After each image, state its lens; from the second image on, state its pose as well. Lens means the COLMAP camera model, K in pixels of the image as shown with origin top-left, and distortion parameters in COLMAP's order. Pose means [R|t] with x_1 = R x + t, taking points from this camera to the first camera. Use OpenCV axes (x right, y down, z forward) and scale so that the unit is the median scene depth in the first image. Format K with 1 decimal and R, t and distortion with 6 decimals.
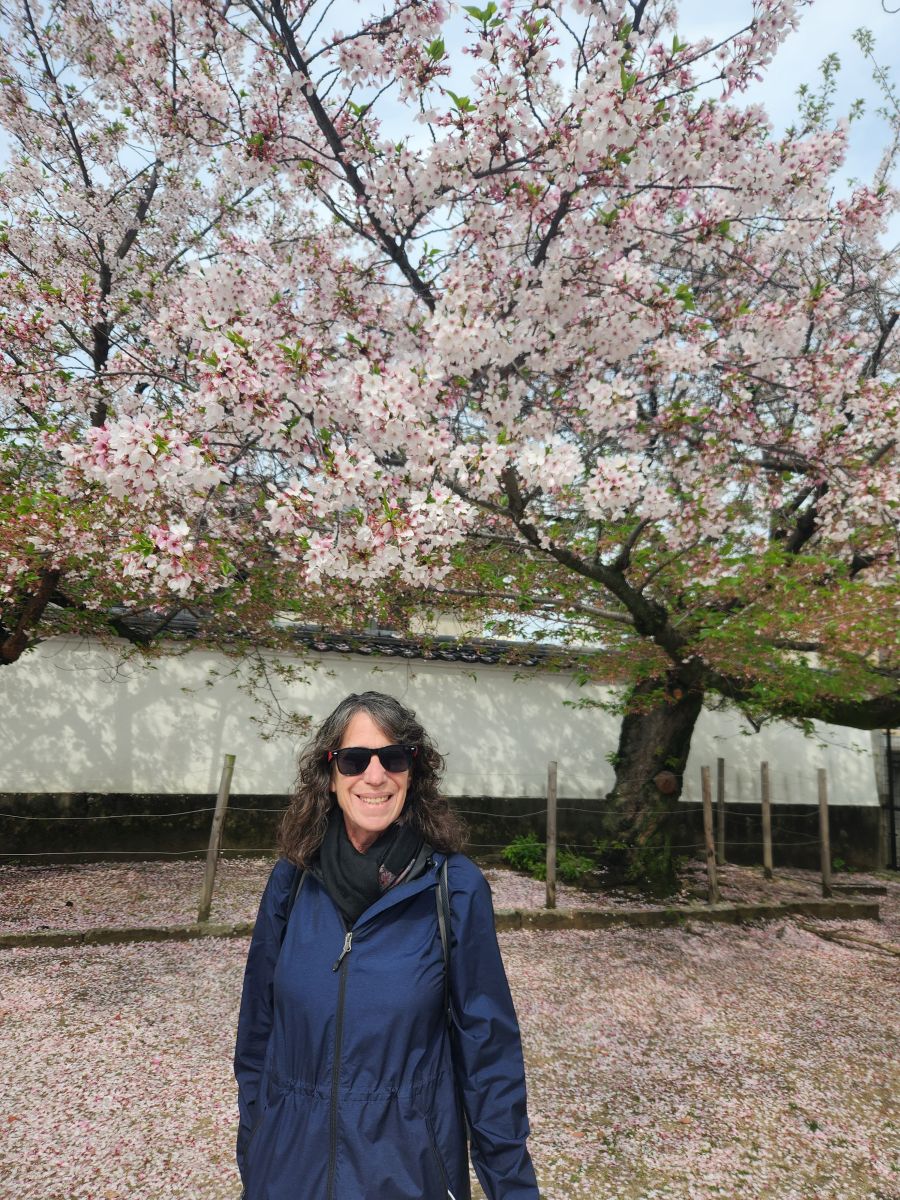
lens RADIAL K [[790.0, 0, 451.2], [0, 790.0, 580.9], [0, 0, 1]] dist [0.039282, -0.034534]
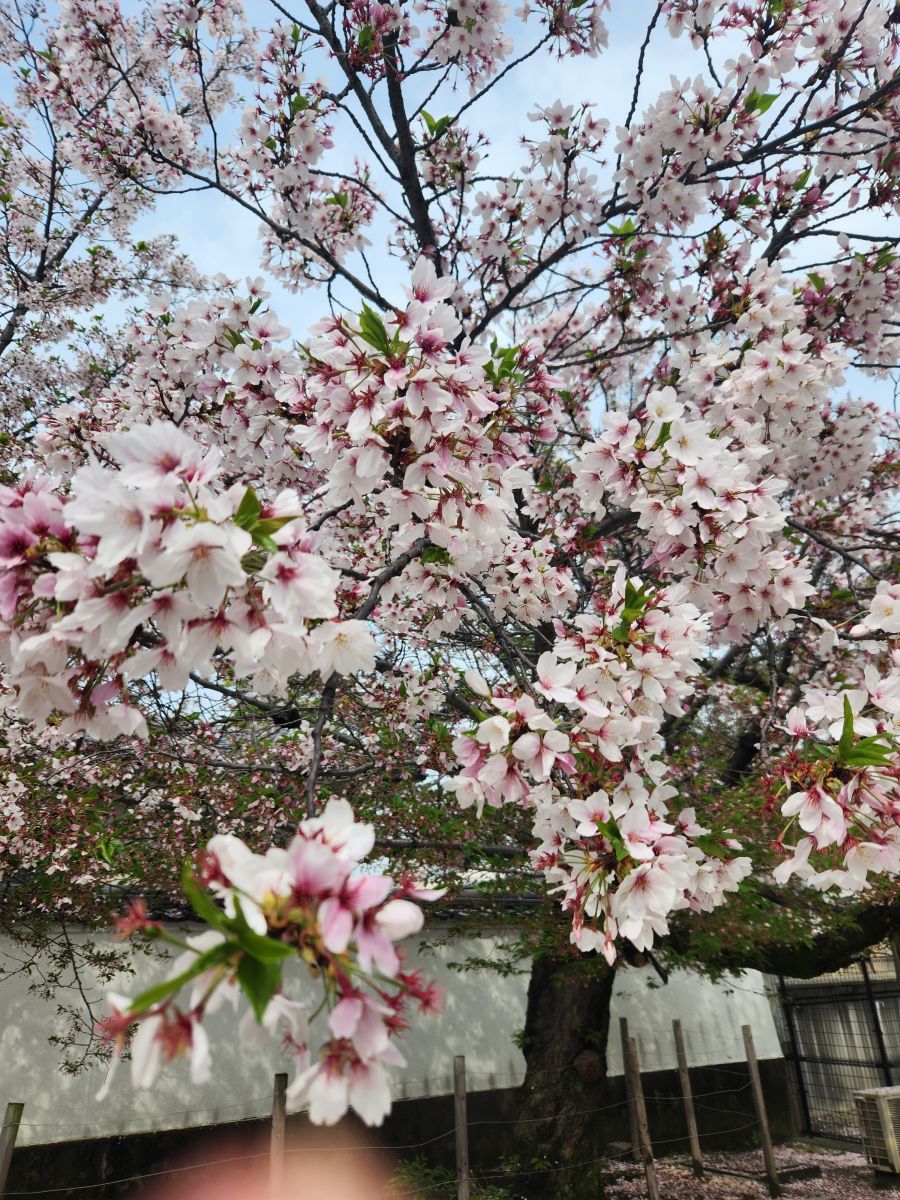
lens RADIAL K [[790.0, 0, 451.2], [0, 790.0, 580.9], [0, 0, 1]] dist [0.039282, -0.034534]
pose [[0.975114, 0.019950, 0.220804, -0.057503], [0.041479, 0.961941, -0.270090, -0.011562], [-0.217789, 0.272527, 0.937175, 0.114827]]
